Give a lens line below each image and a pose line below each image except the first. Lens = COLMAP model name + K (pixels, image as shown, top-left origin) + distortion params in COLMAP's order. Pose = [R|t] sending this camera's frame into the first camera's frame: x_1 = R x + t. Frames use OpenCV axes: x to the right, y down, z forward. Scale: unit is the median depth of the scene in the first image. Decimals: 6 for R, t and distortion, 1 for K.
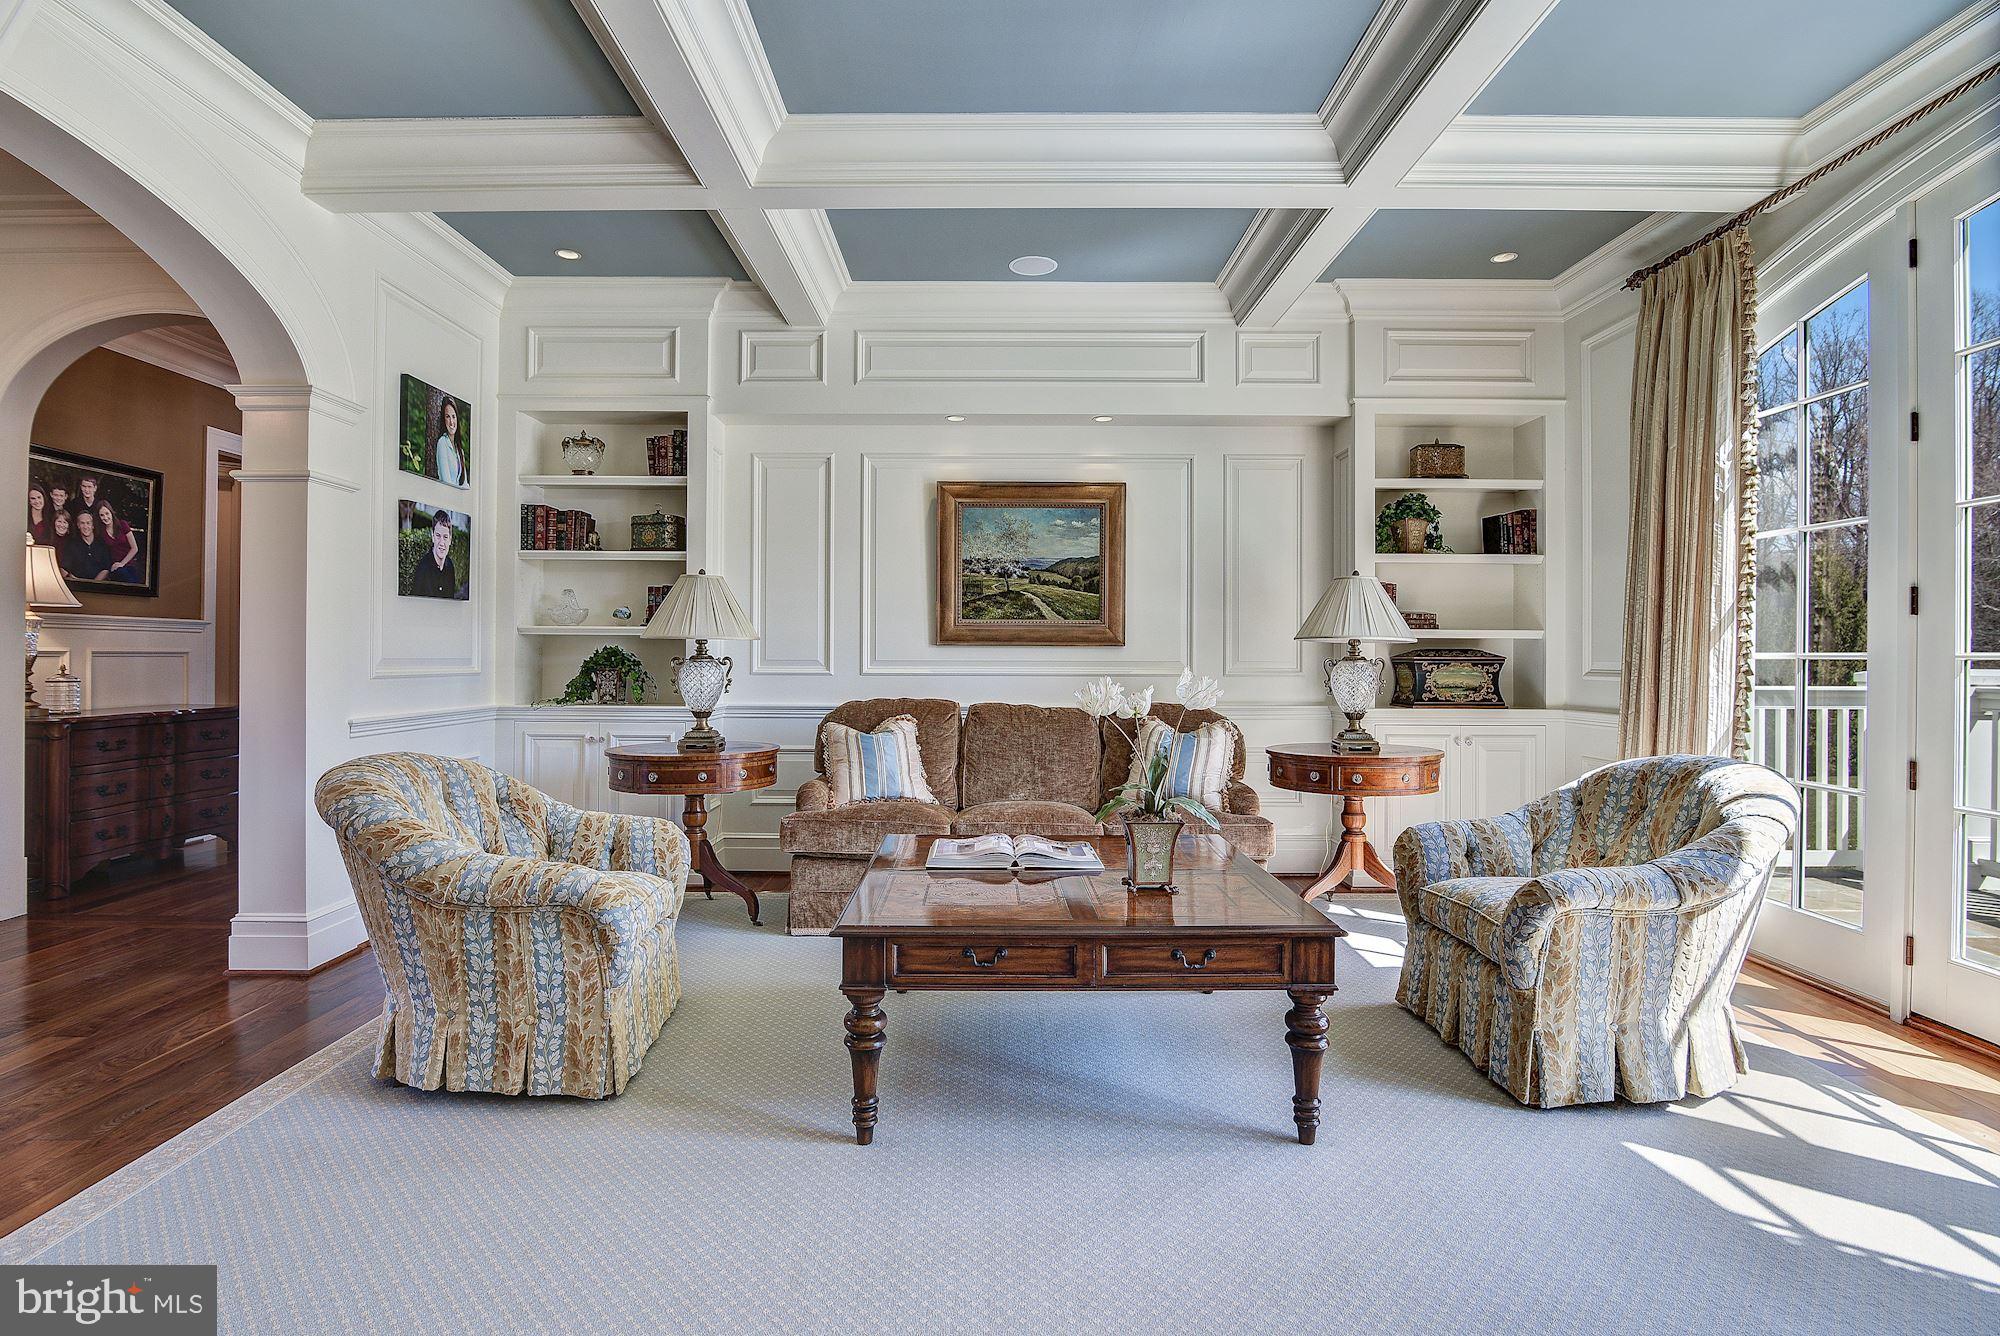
lens RADIAL K [[1039.9, 0, 1000.0], [0, 1039.9, 668.0], [0, 0, 1]] dist [-0.002485, -0.000746]
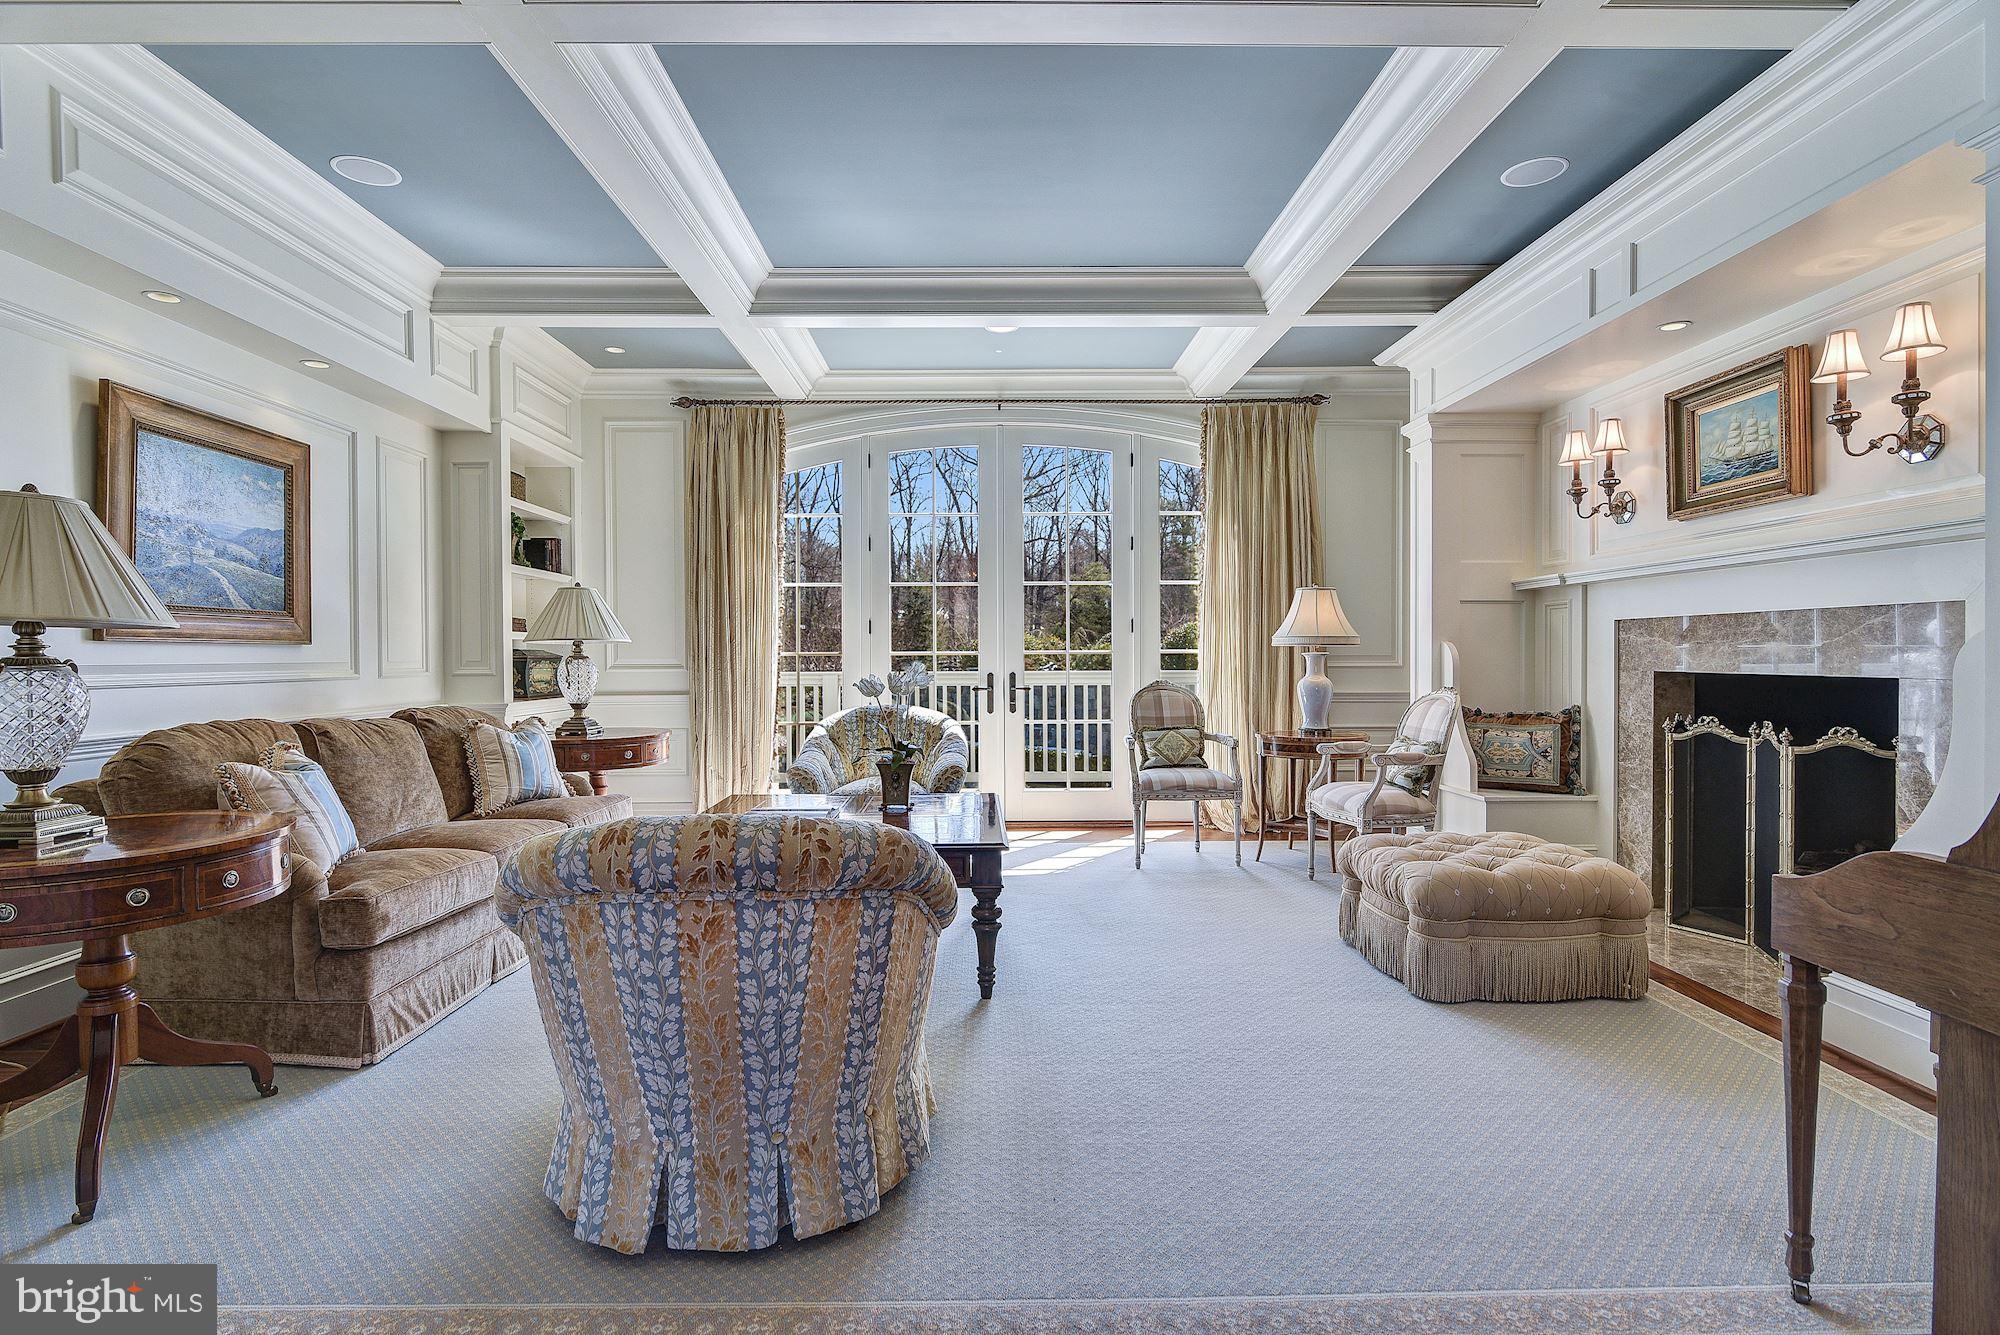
lens RADIAL K [[990.5, 0, 1000.0], [0, 990.5, 667.5], [0, 0, 1]] dist [-0.003955, -0.000461]
pose [[-0.007172, -0.014477, 0.999869, -0.751347], [0.012582, 0.999815, 0.014566, -0.007874], [-0.999895, 0.012685, -0.006989, 0.518488]]
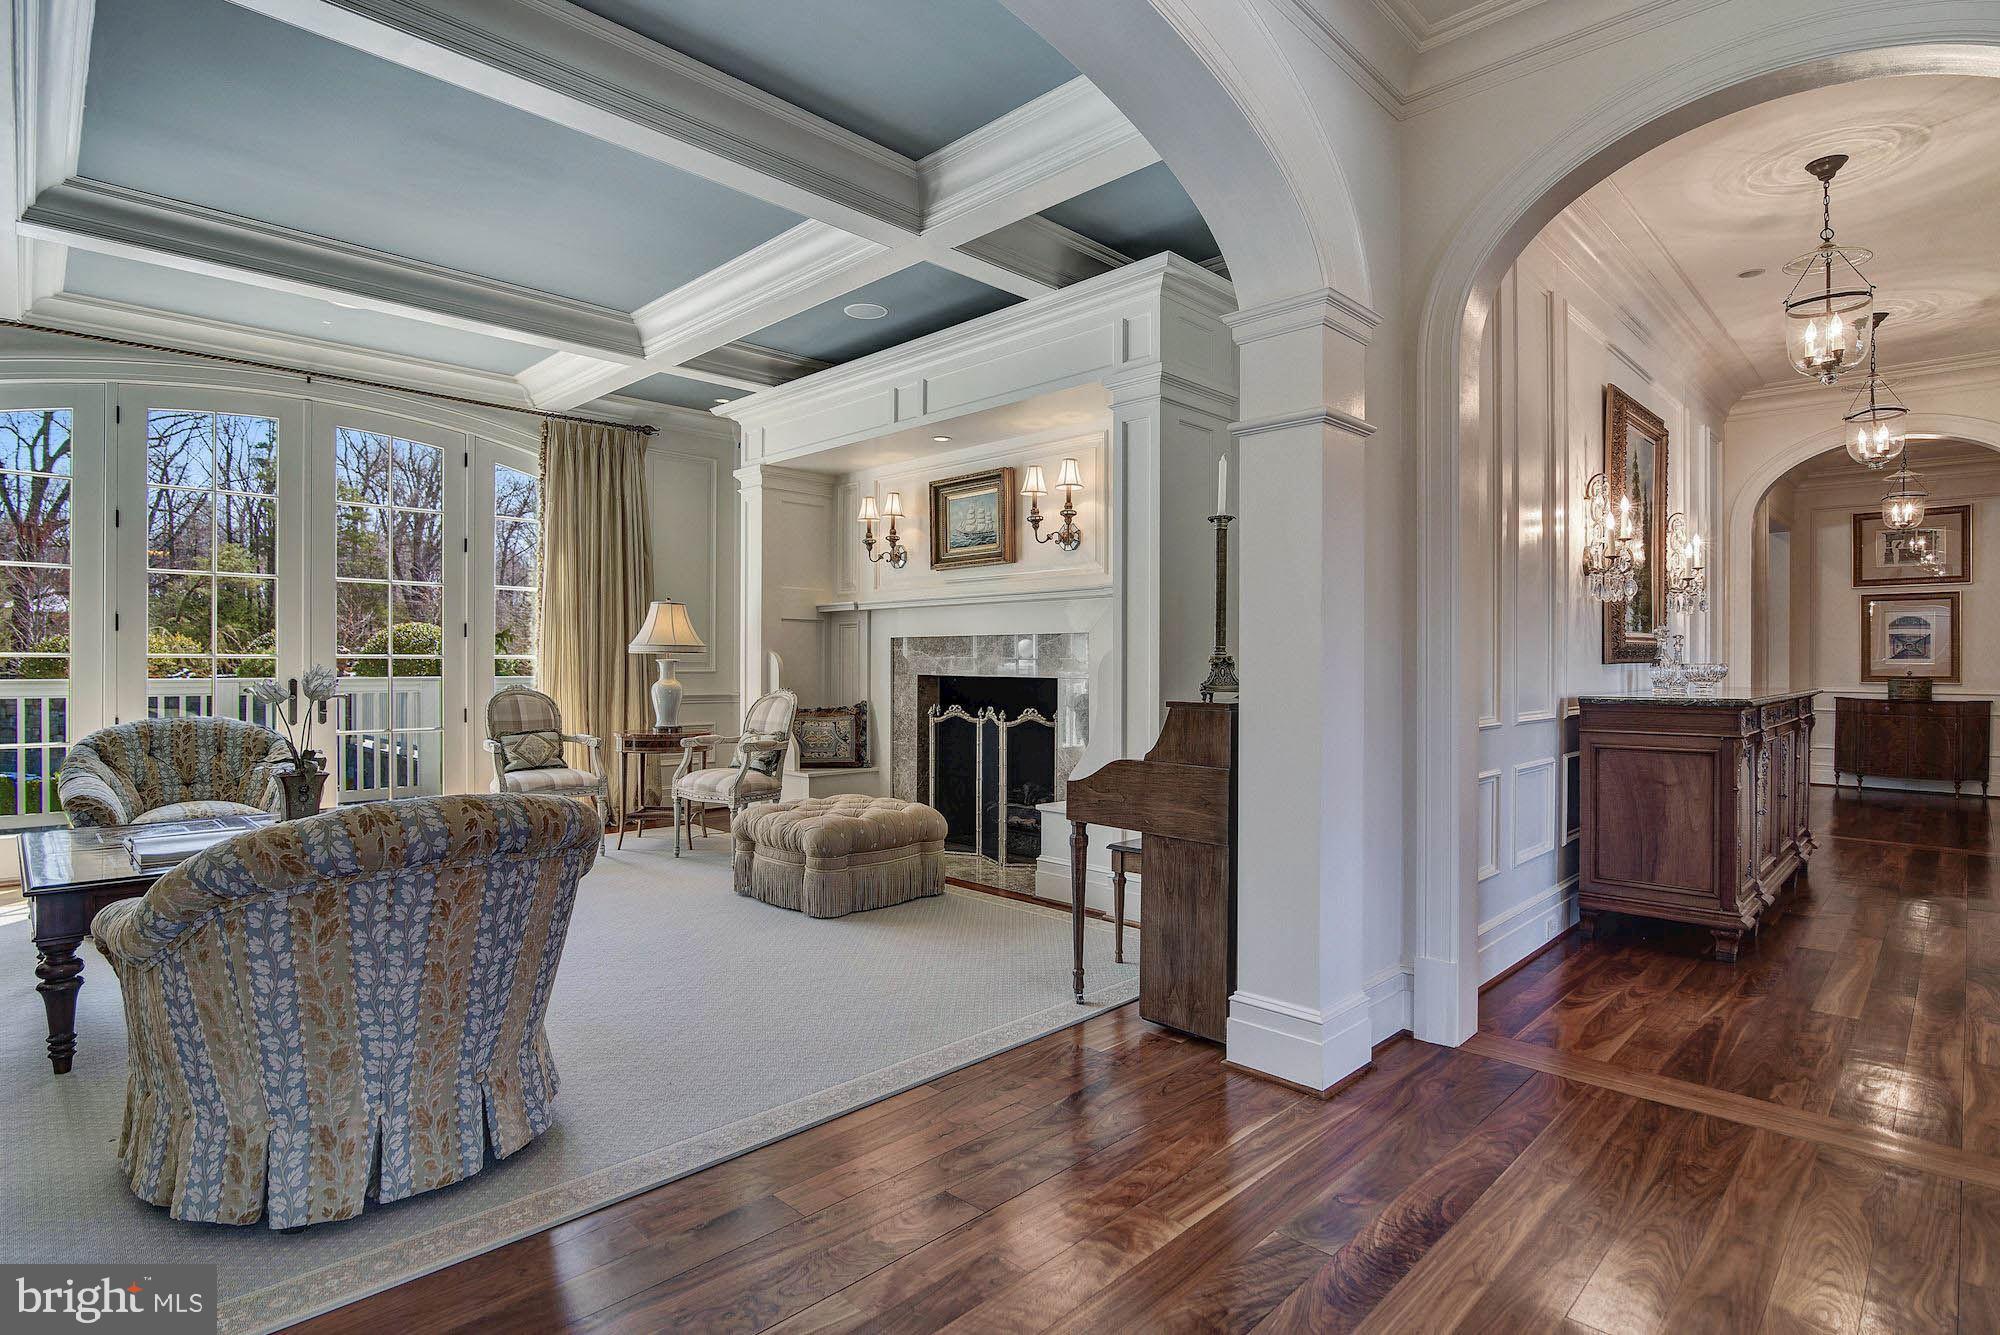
lens RADIAL K [[1039.9, 0, 1000.0], [0, 1039.9, 667.5], [0, 0, 1]] dist [-0.002485, -0.000746]
pose [[-0.713157, -0.007732, 0.700962, -0.876947], [0.000367, 0.999935, 0.011404, -0.008575], [-0.701005, 0.008390, -0.713107, 0.817857]]
